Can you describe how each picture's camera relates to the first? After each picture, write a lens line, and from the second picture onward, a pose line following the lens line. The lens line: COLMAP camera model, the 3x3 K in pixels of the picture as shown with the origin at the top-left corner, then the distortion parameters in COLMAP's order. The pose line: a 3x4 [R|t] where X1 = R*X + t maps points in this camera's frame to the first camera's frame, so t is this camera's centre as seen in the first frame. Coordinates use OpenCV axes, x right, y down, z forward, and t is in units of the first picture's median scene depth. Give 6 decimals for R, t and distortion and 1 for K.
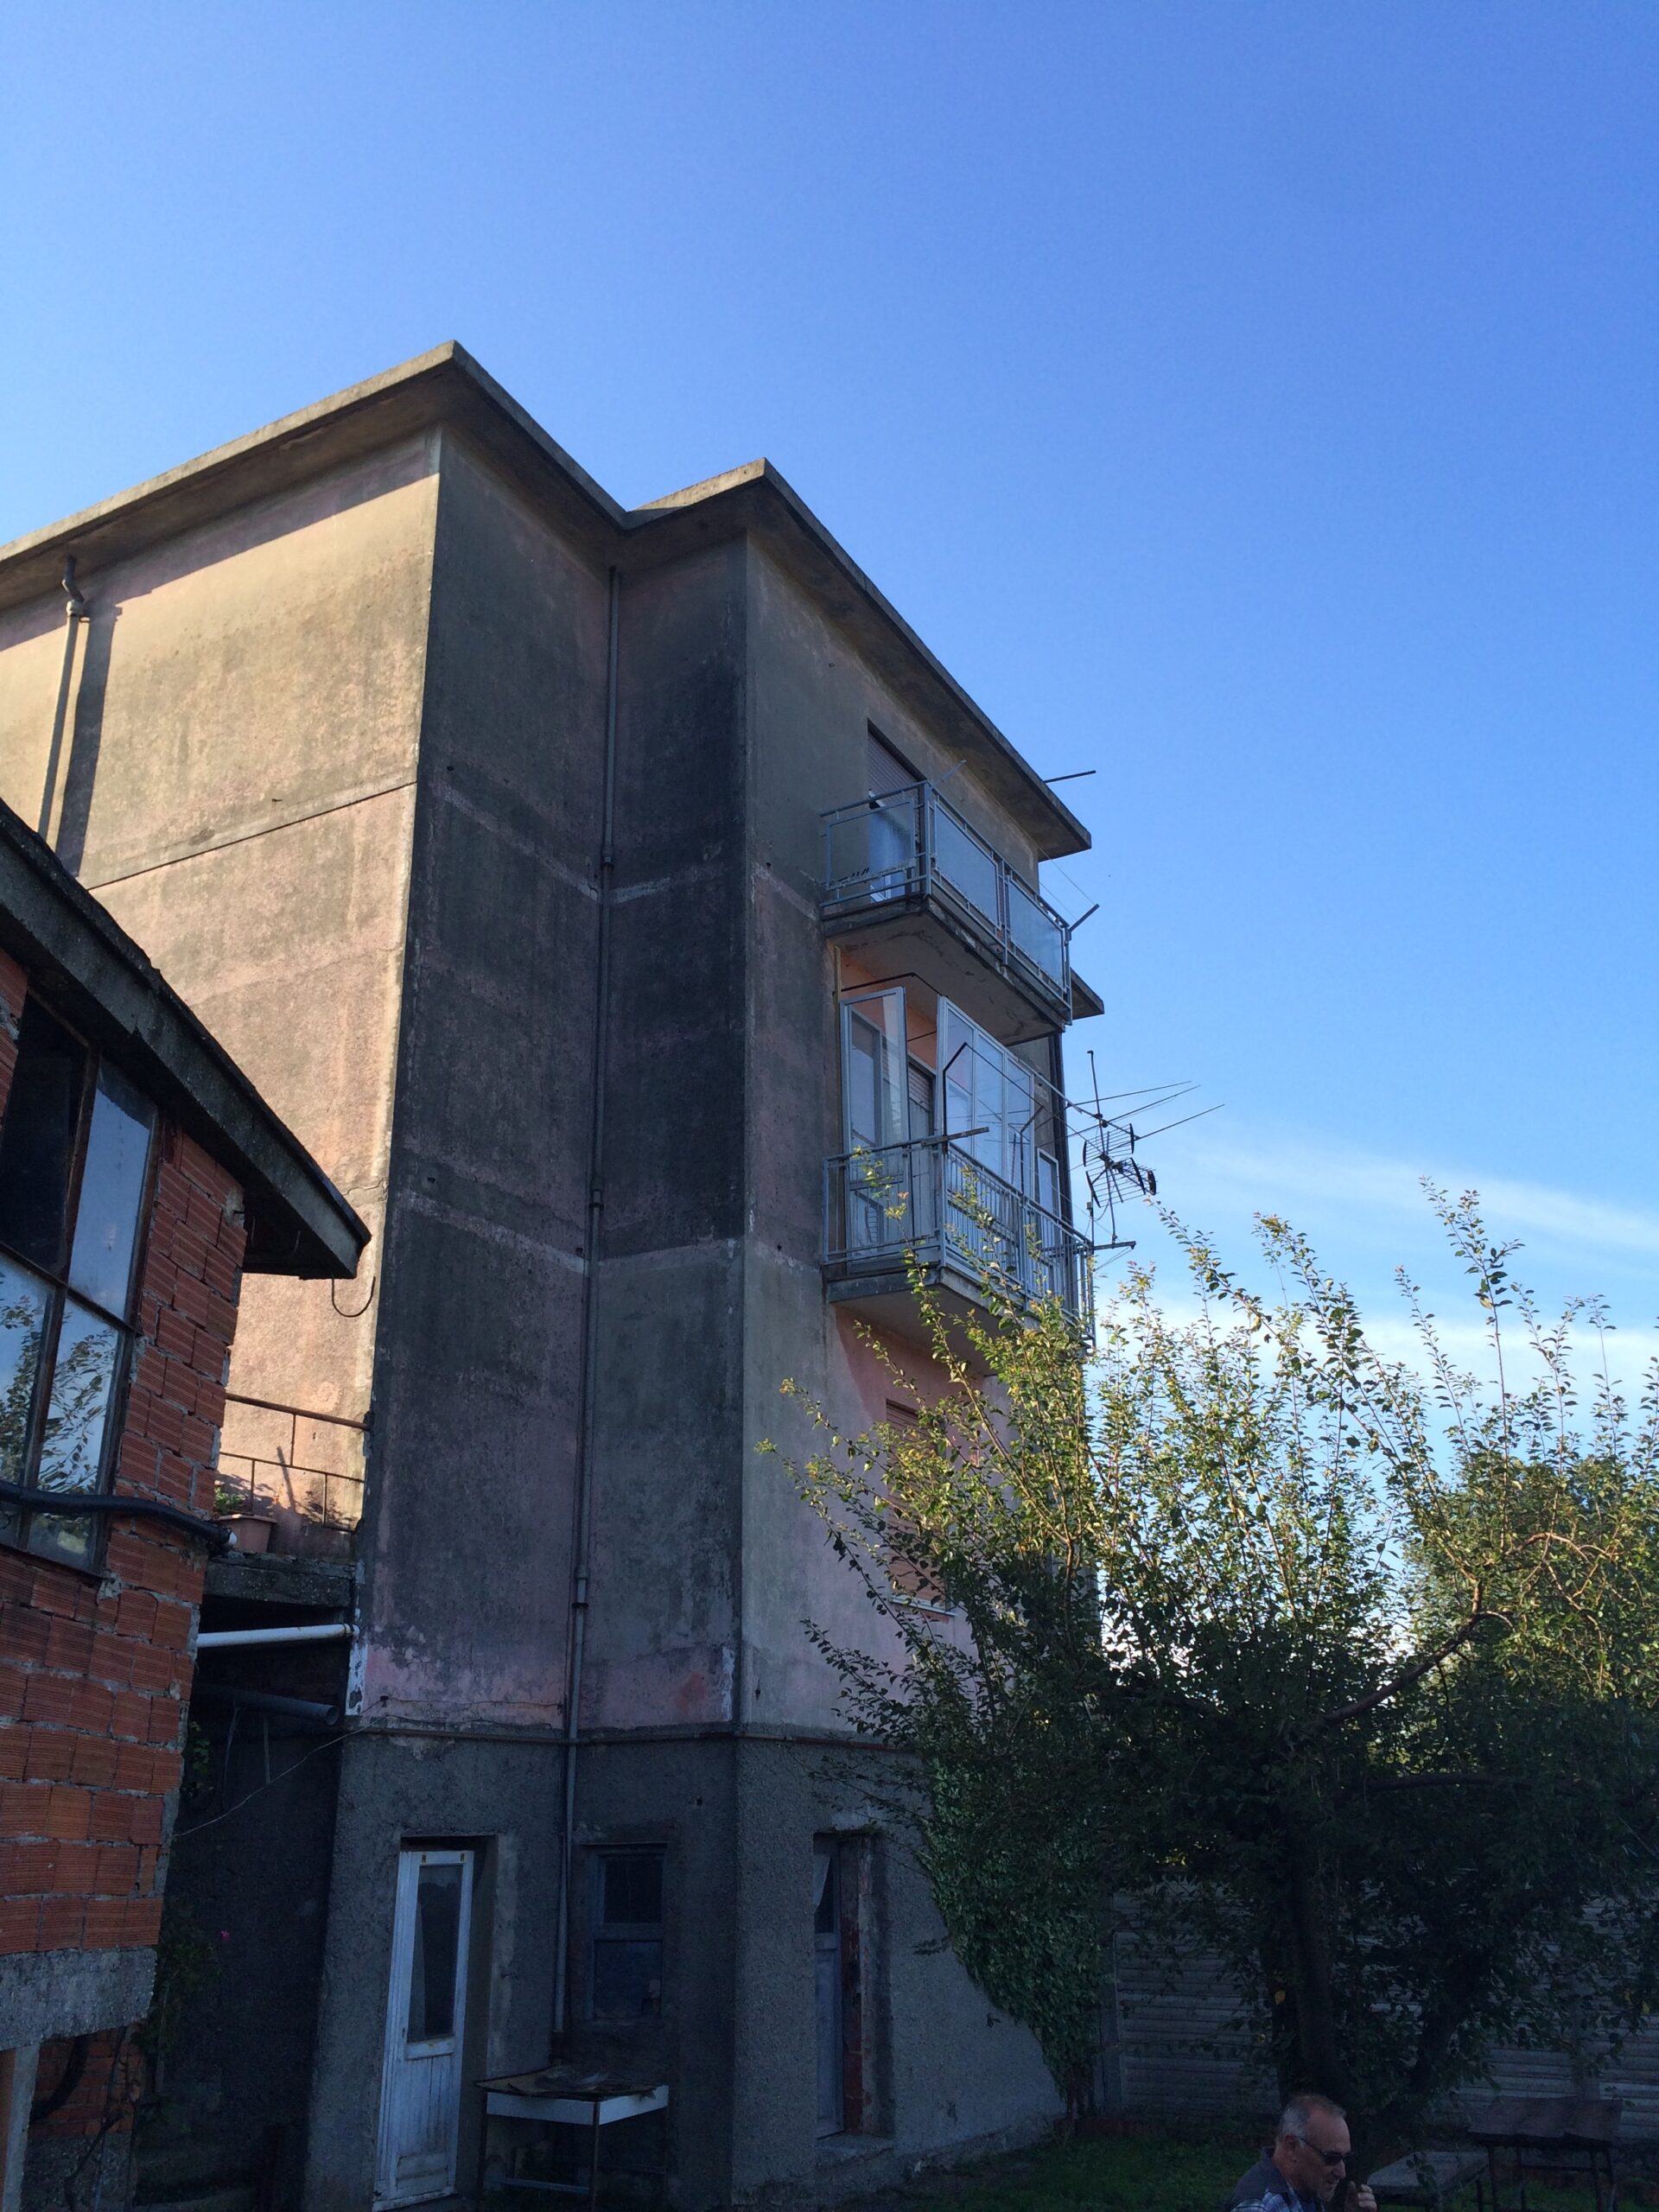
lens RADIAL K [[1881.3, 0, 836.1], [0, 1881.3, 1110.6], [0, 0, 1]] dist [0.090179, -0.114281]
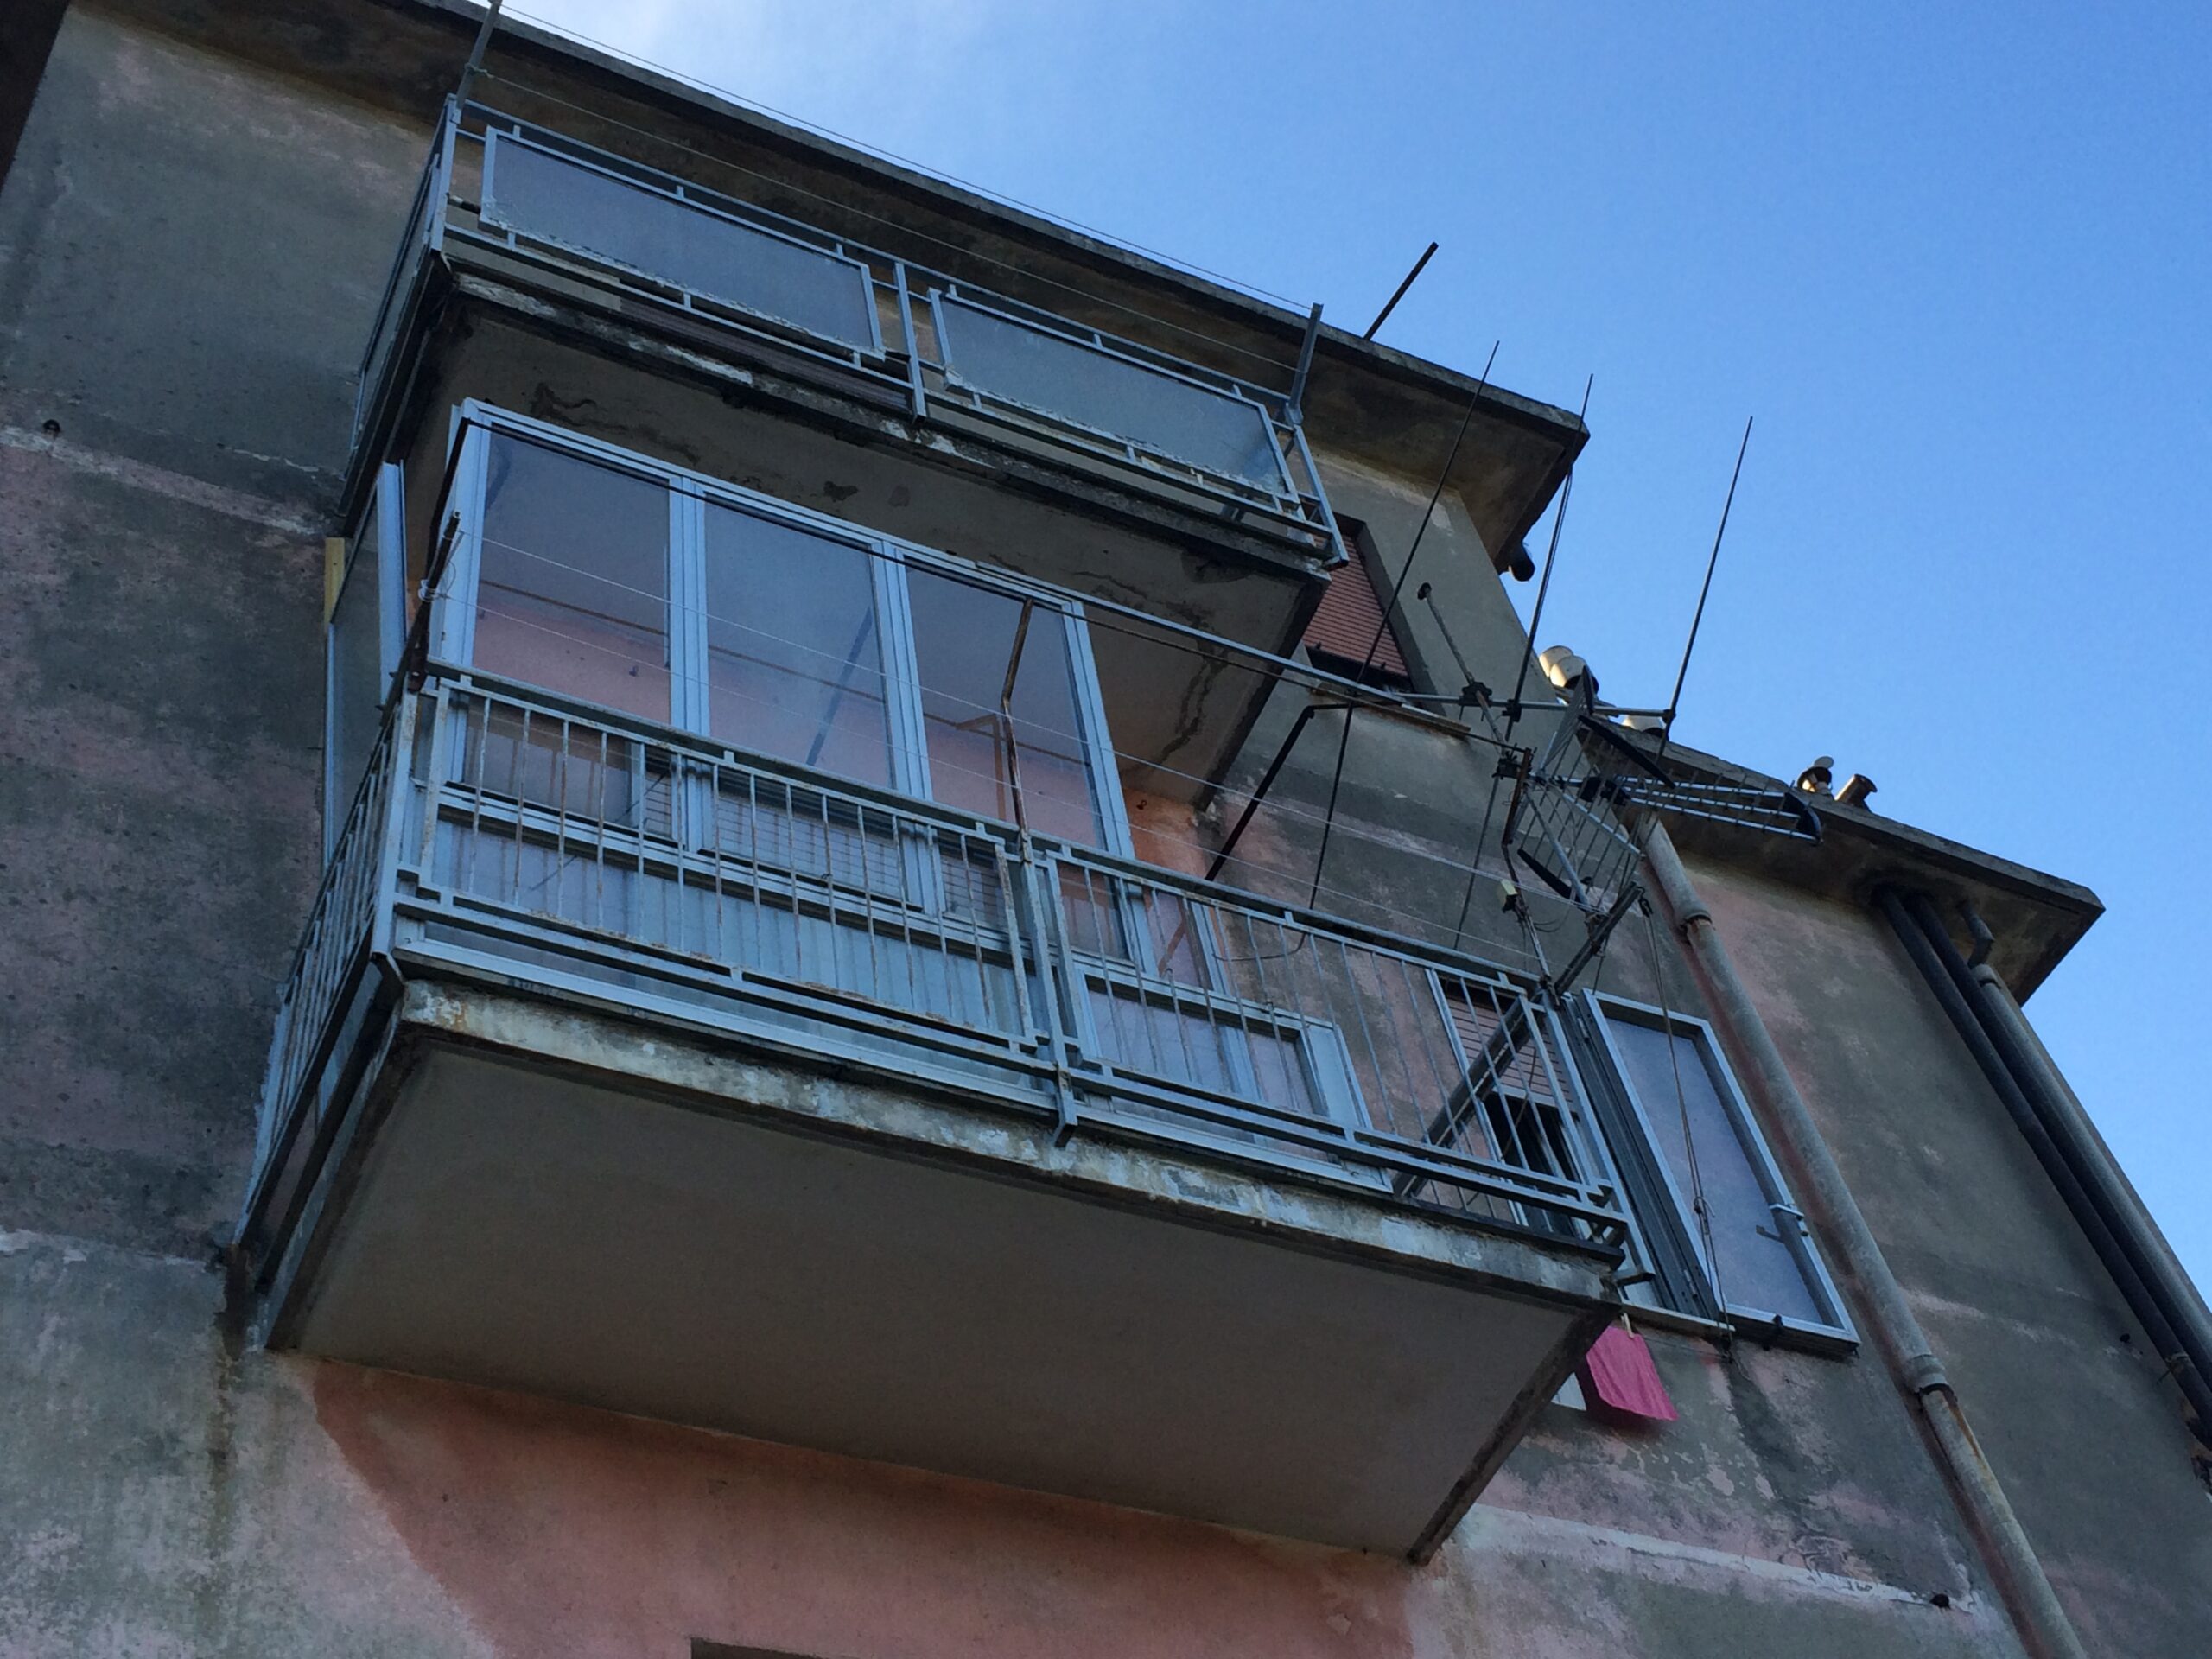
lens RADIAL K [[2786.2, 0, 1106.0], [0, 2786.2, 829.5], [0, 0, 1]] dist [0.035268, 0.044917]
pose [[0.802799, -0.527995, -0.277010, 0.262310], [0.329919, 0.780344, -0.531241, 0.317949], [0.496655, 0.335089, 0.800655, 0.753942]]
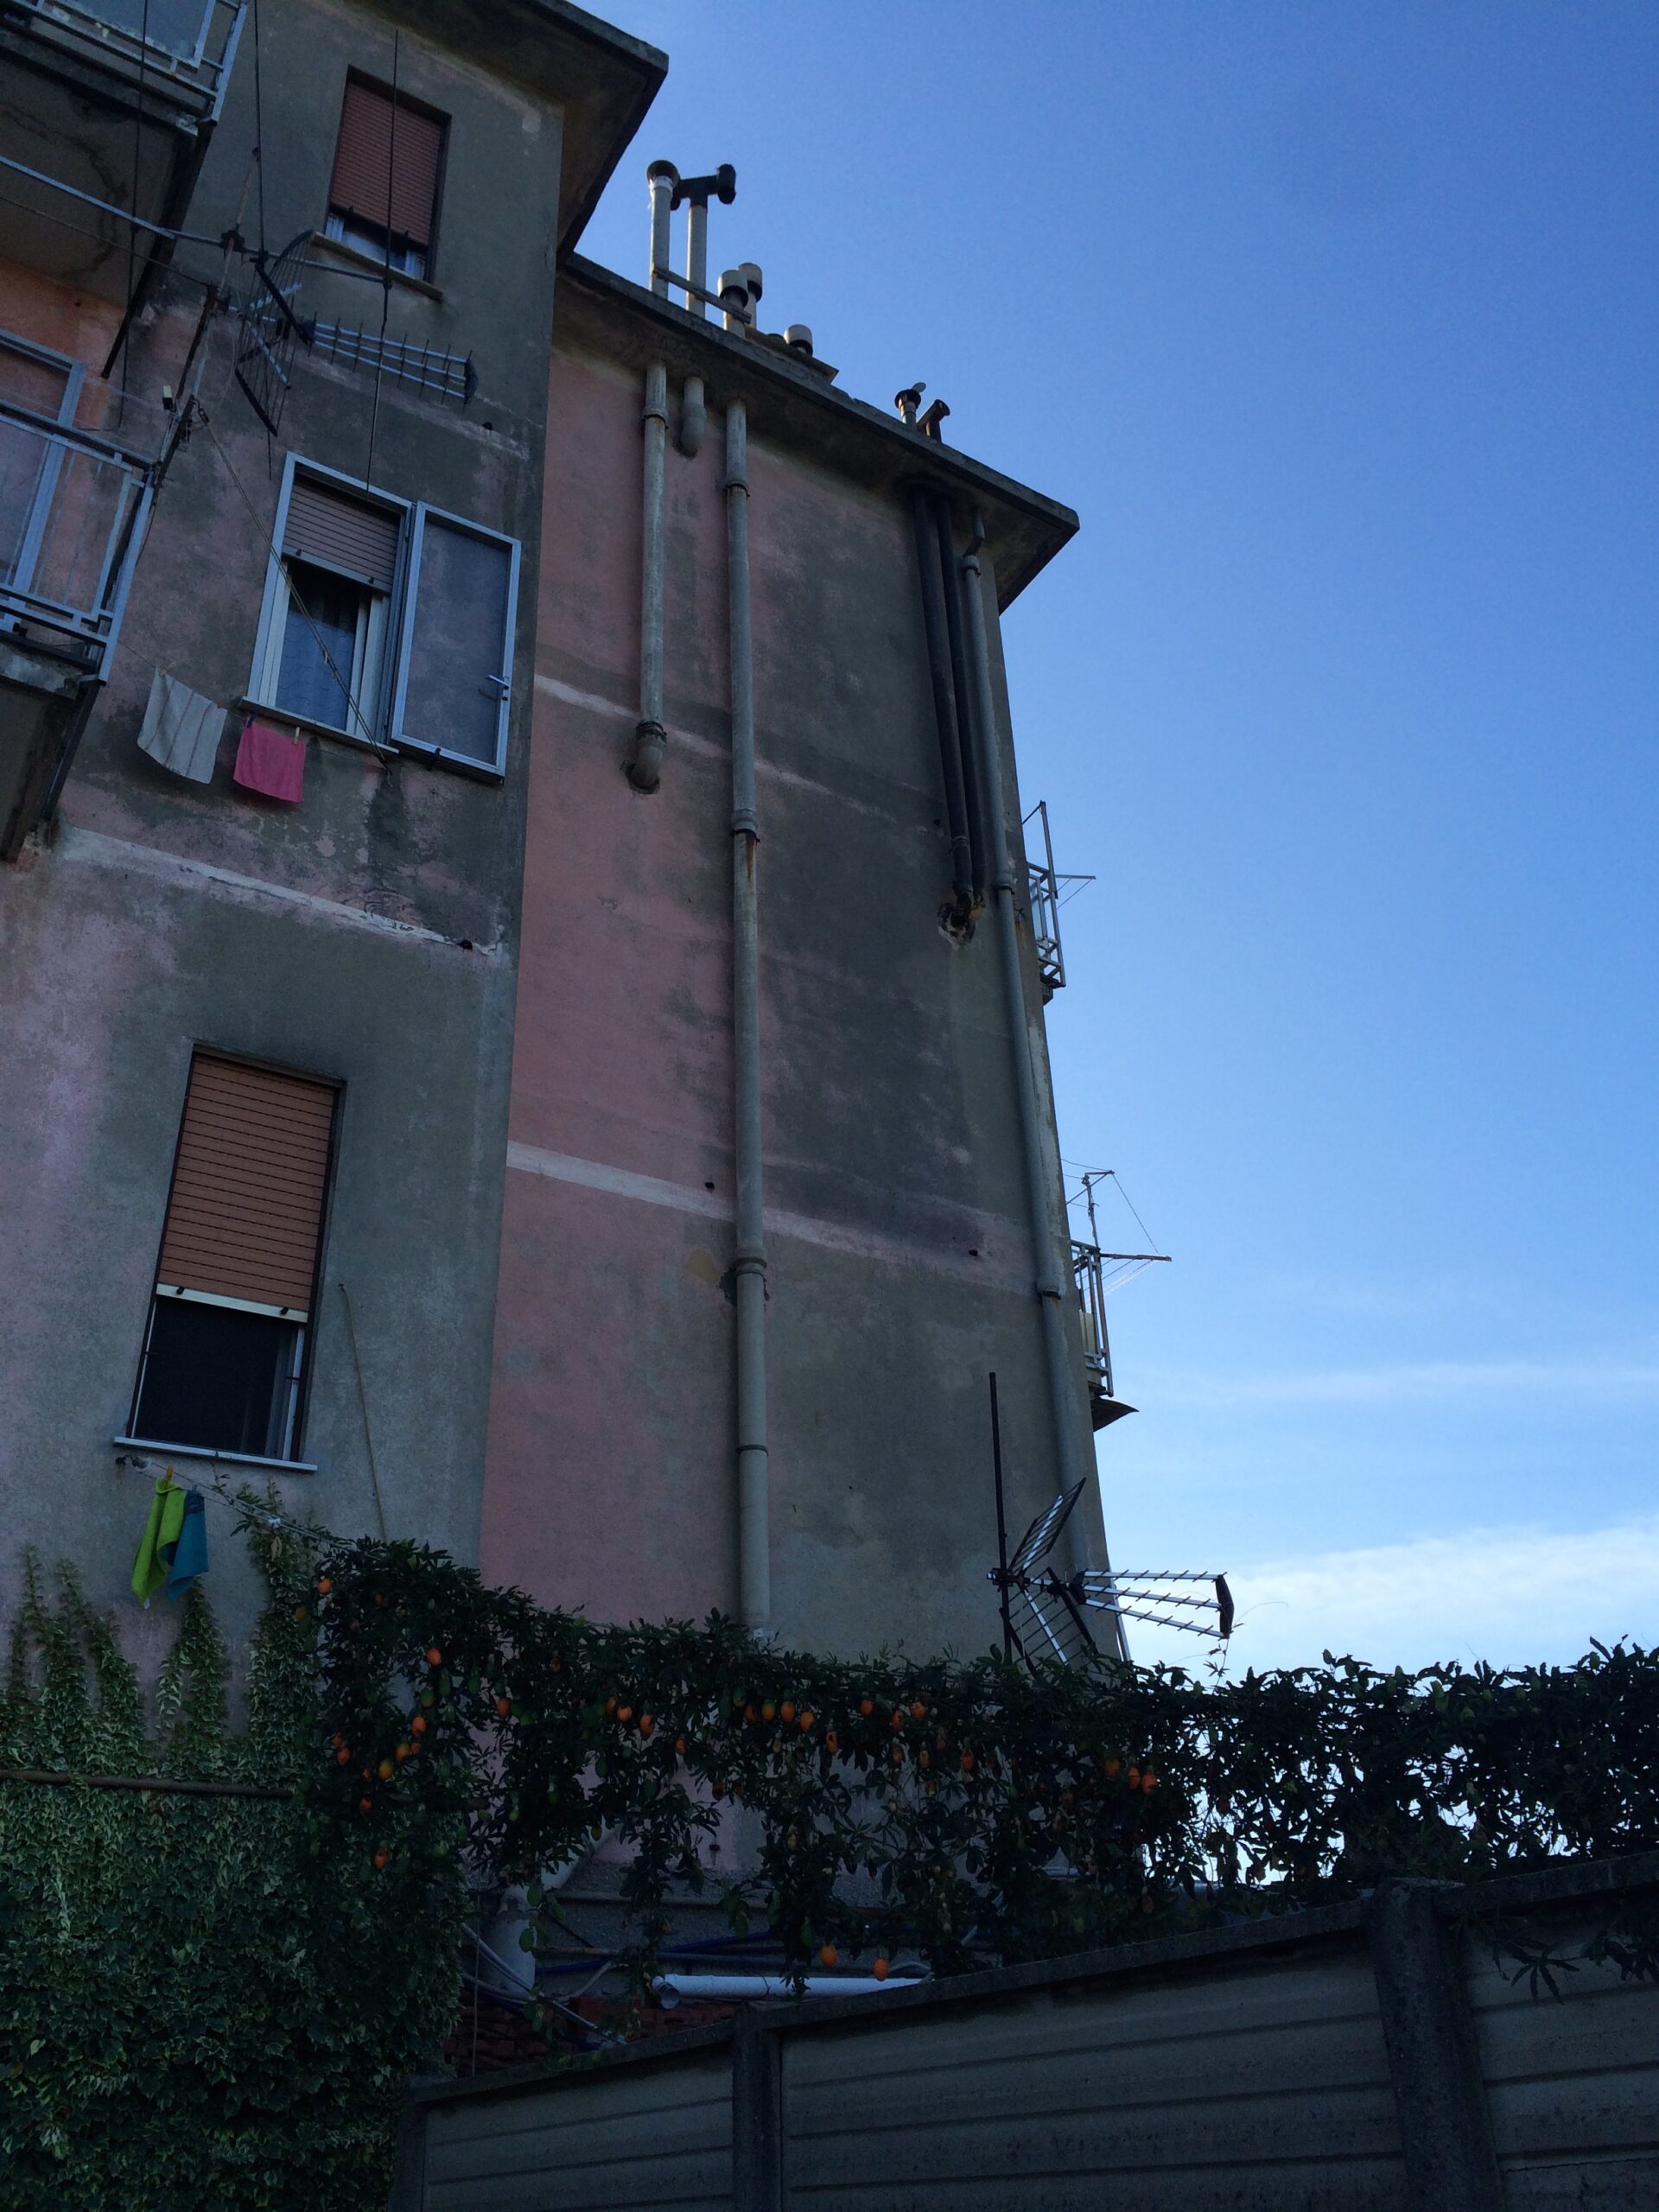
lens RADIAL K [[1881.3, 0, 836.1], [0, 1881.3, 1110.6], [0, 0, 1]] dist [0.090179, -0.114281]
pose [[0.867462, -0.280610, -0.410815, 0.475720], [0.206748, 0.954400, -0.215349, 0.389035], [0.452511, 0.101872, 0.885921, 0.885693]]
